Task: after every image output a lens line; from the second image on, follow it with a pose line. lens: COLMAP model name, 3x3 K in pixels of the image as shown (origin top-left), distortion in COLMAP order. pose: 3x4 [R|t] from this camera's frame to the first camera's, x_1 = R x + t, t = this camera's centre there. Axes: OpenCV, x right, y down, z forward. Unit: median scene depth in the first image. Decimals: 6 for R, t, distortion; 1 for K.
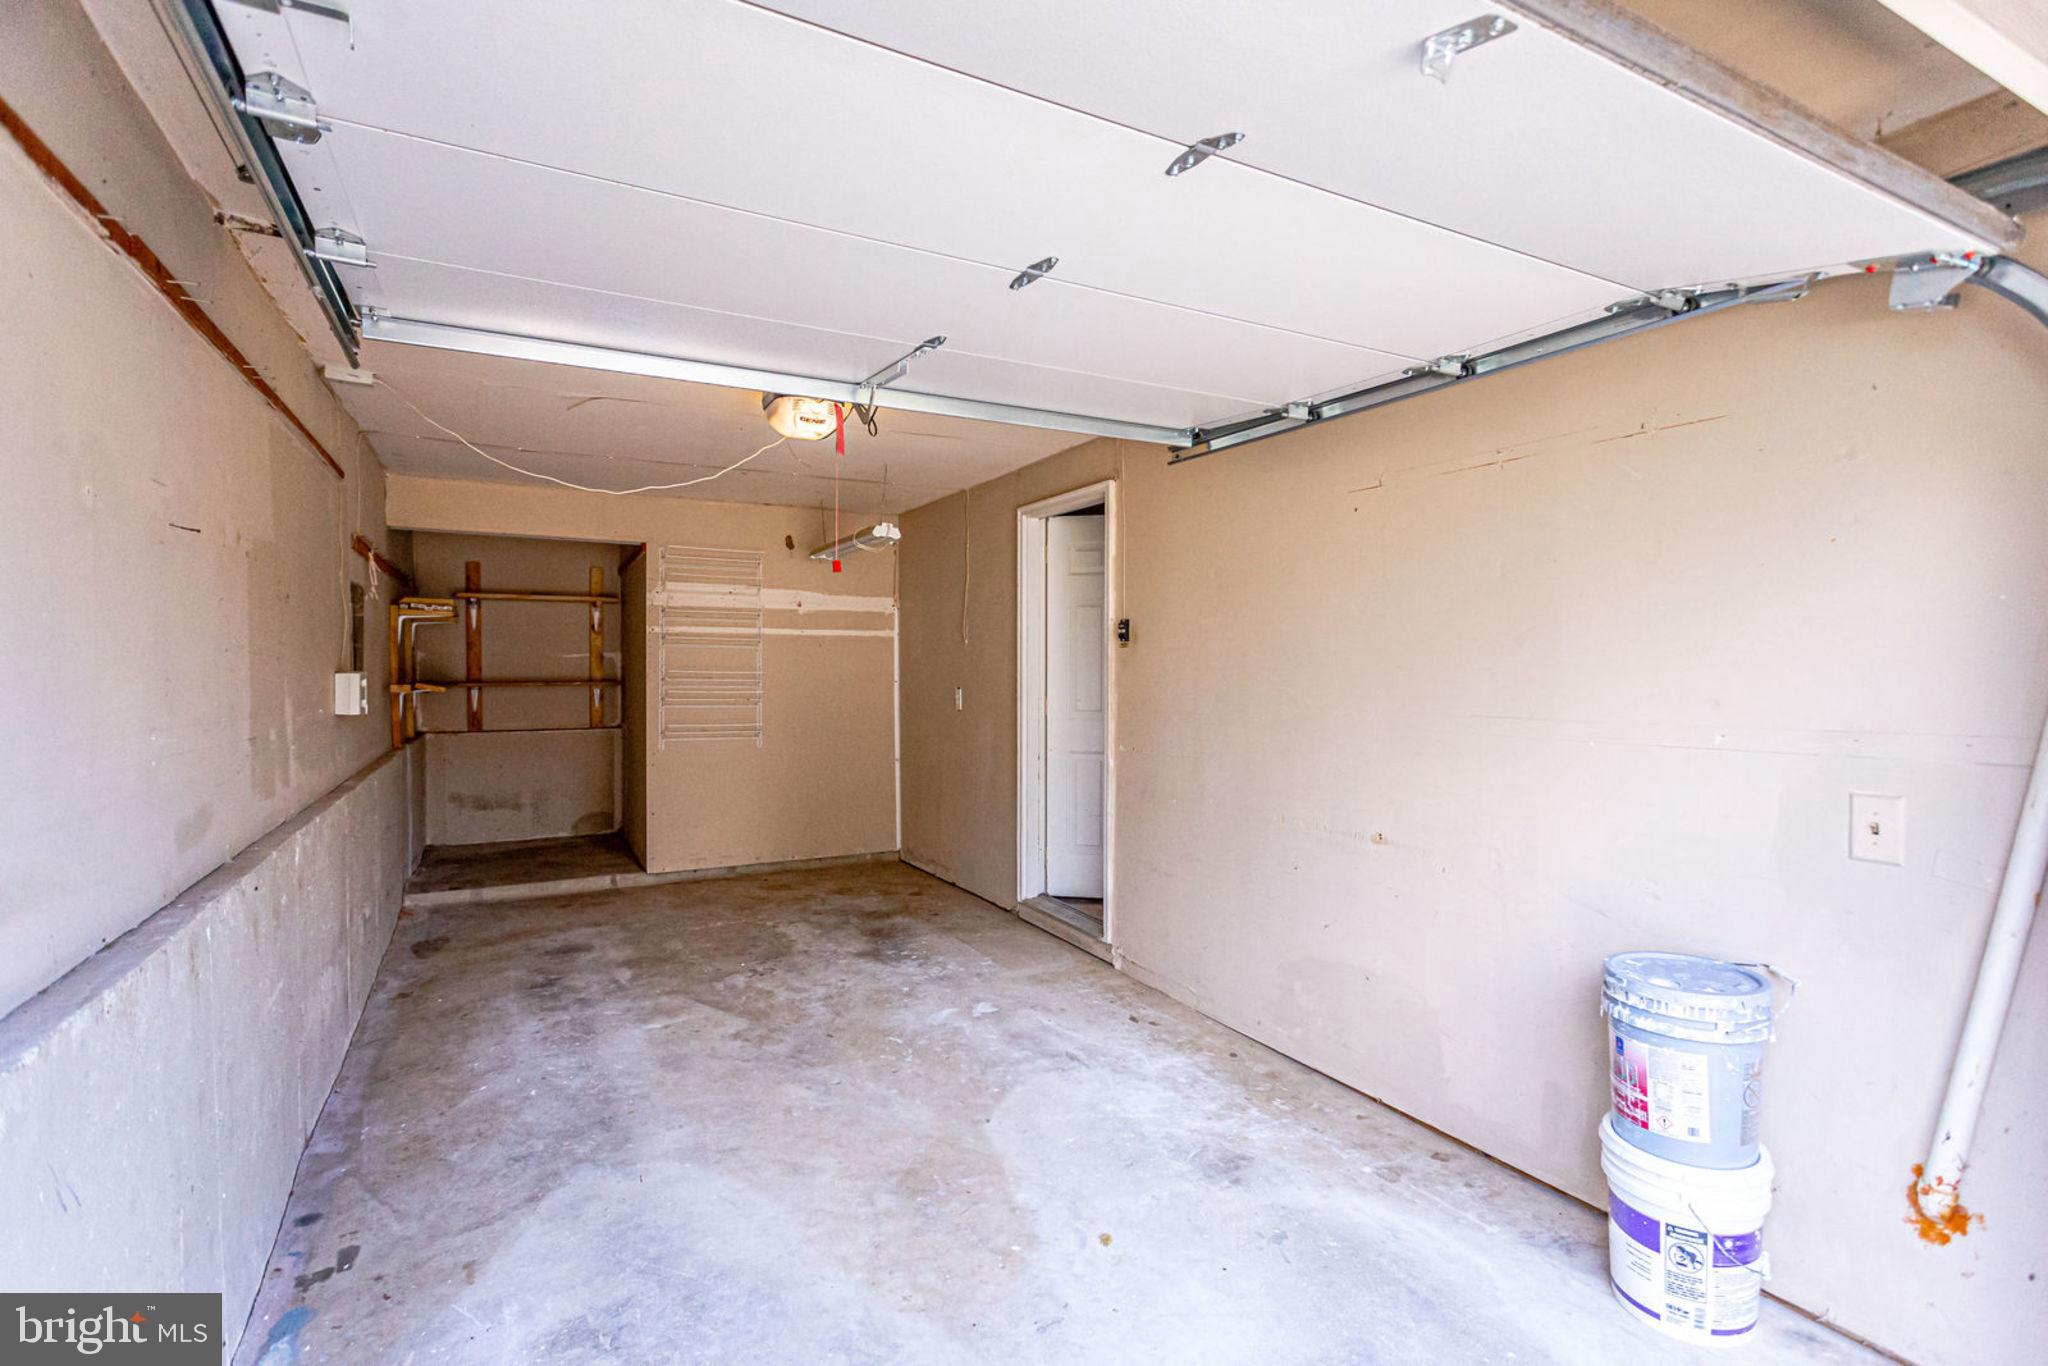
lens RADIAL K [[970.1, 0, 1027.5], [0, 970.1, 671.6], [0, 0, 1]] dist [-0.000094, 0.001199]
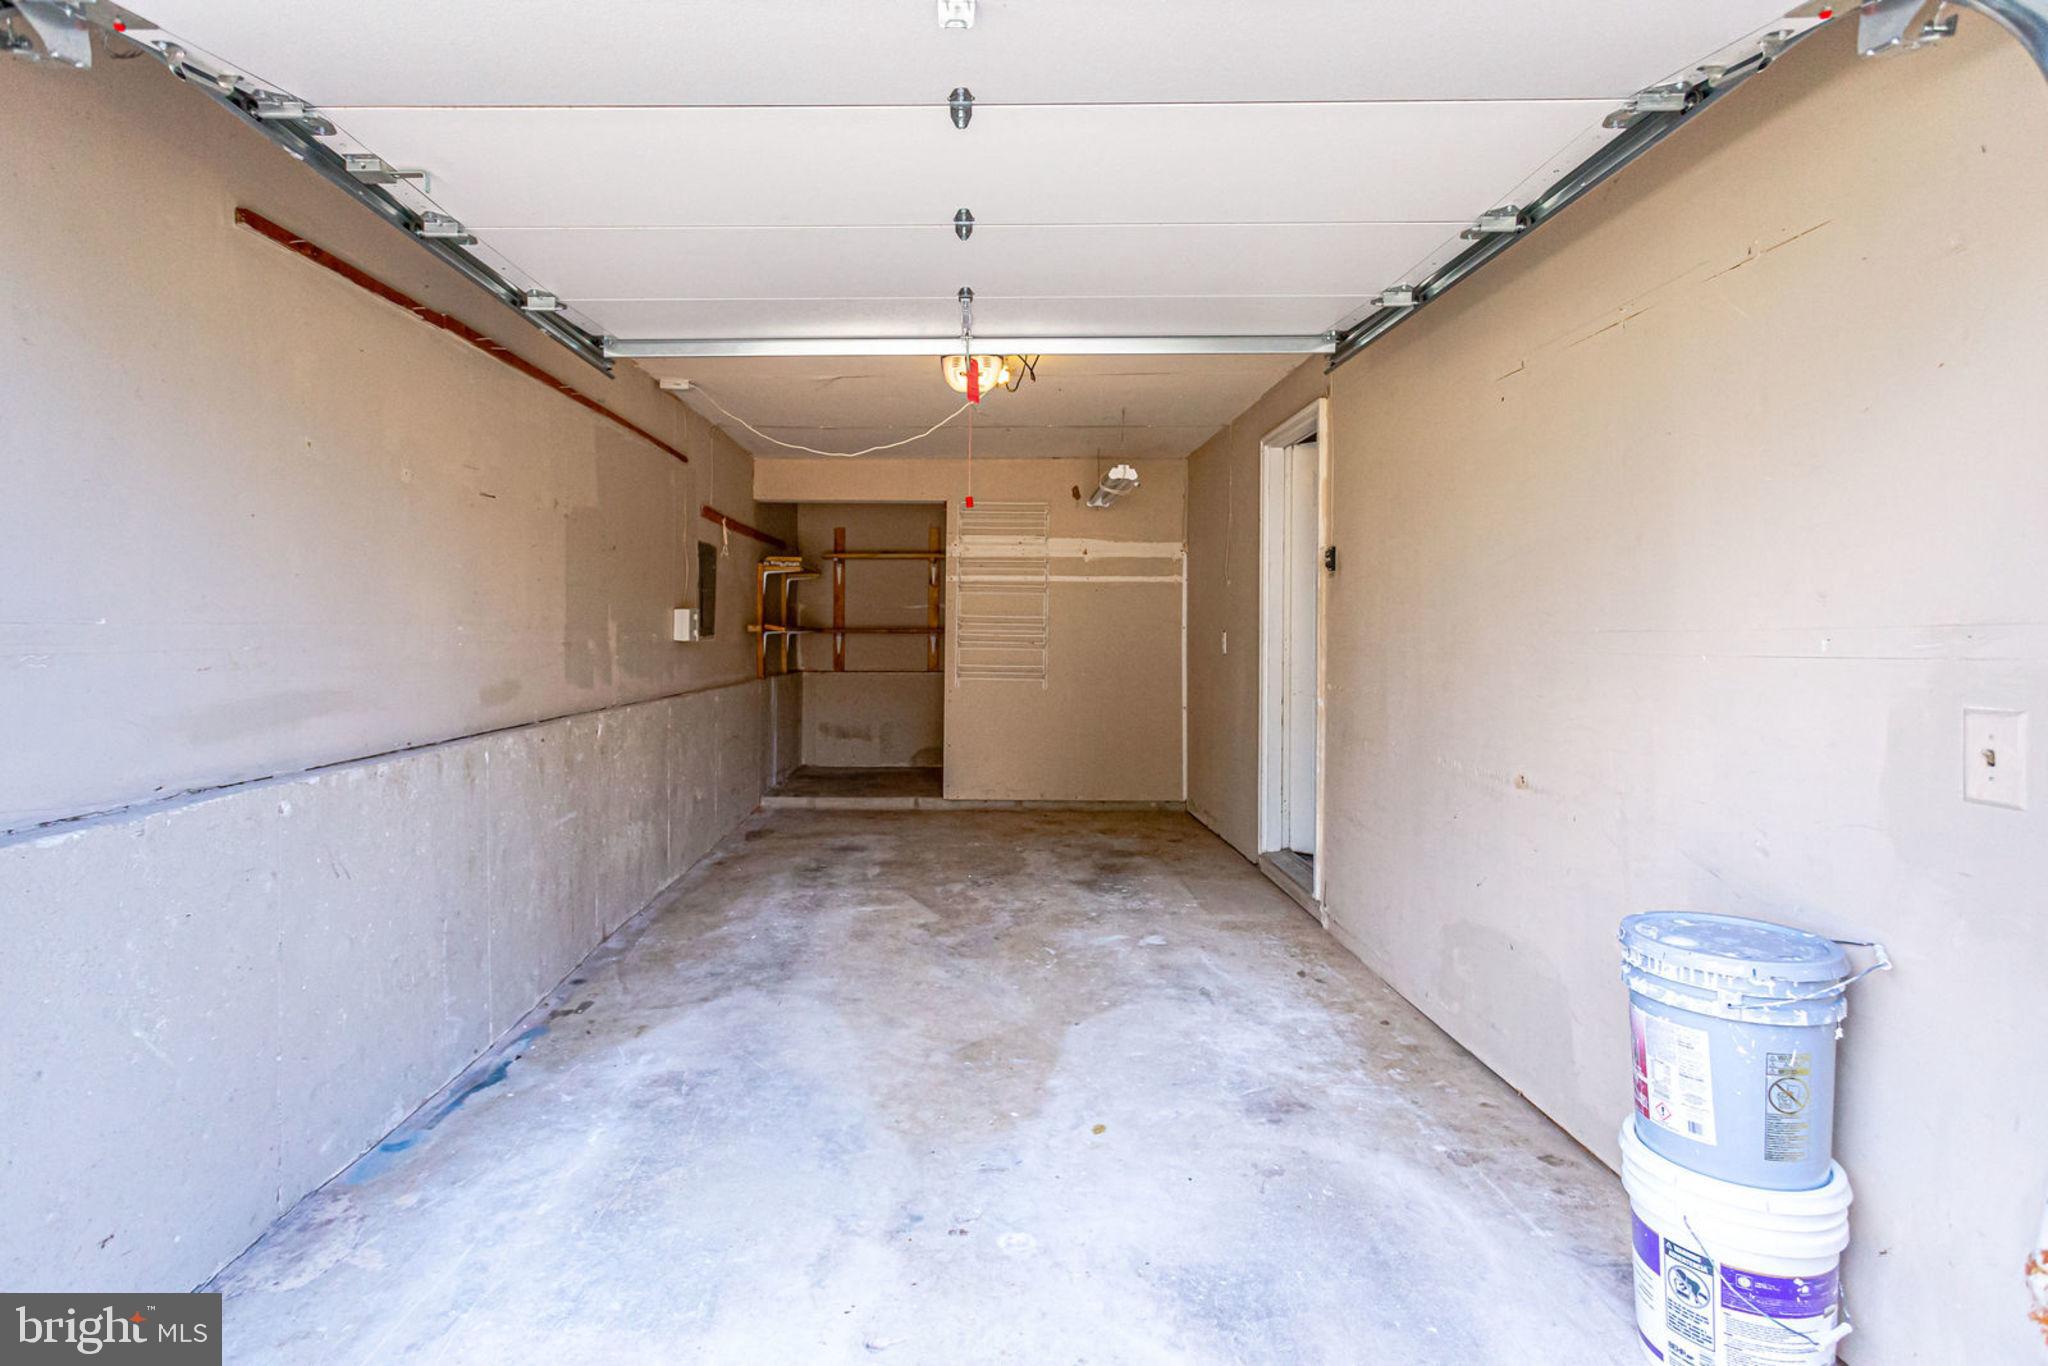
lens RADIAL K [[1075.3, 0, 1022.2], [0, 1075.3, 624.2], [0, 0, 1]] dist [-0.001349, 0.003036]
pose [[0.866154, -0.008395, -0.499707, 0.425773], [-0.005229, 0.999652, -0.025858, 0.057040], [0.499750, 0.025010, 0.865808, -0.031882]]
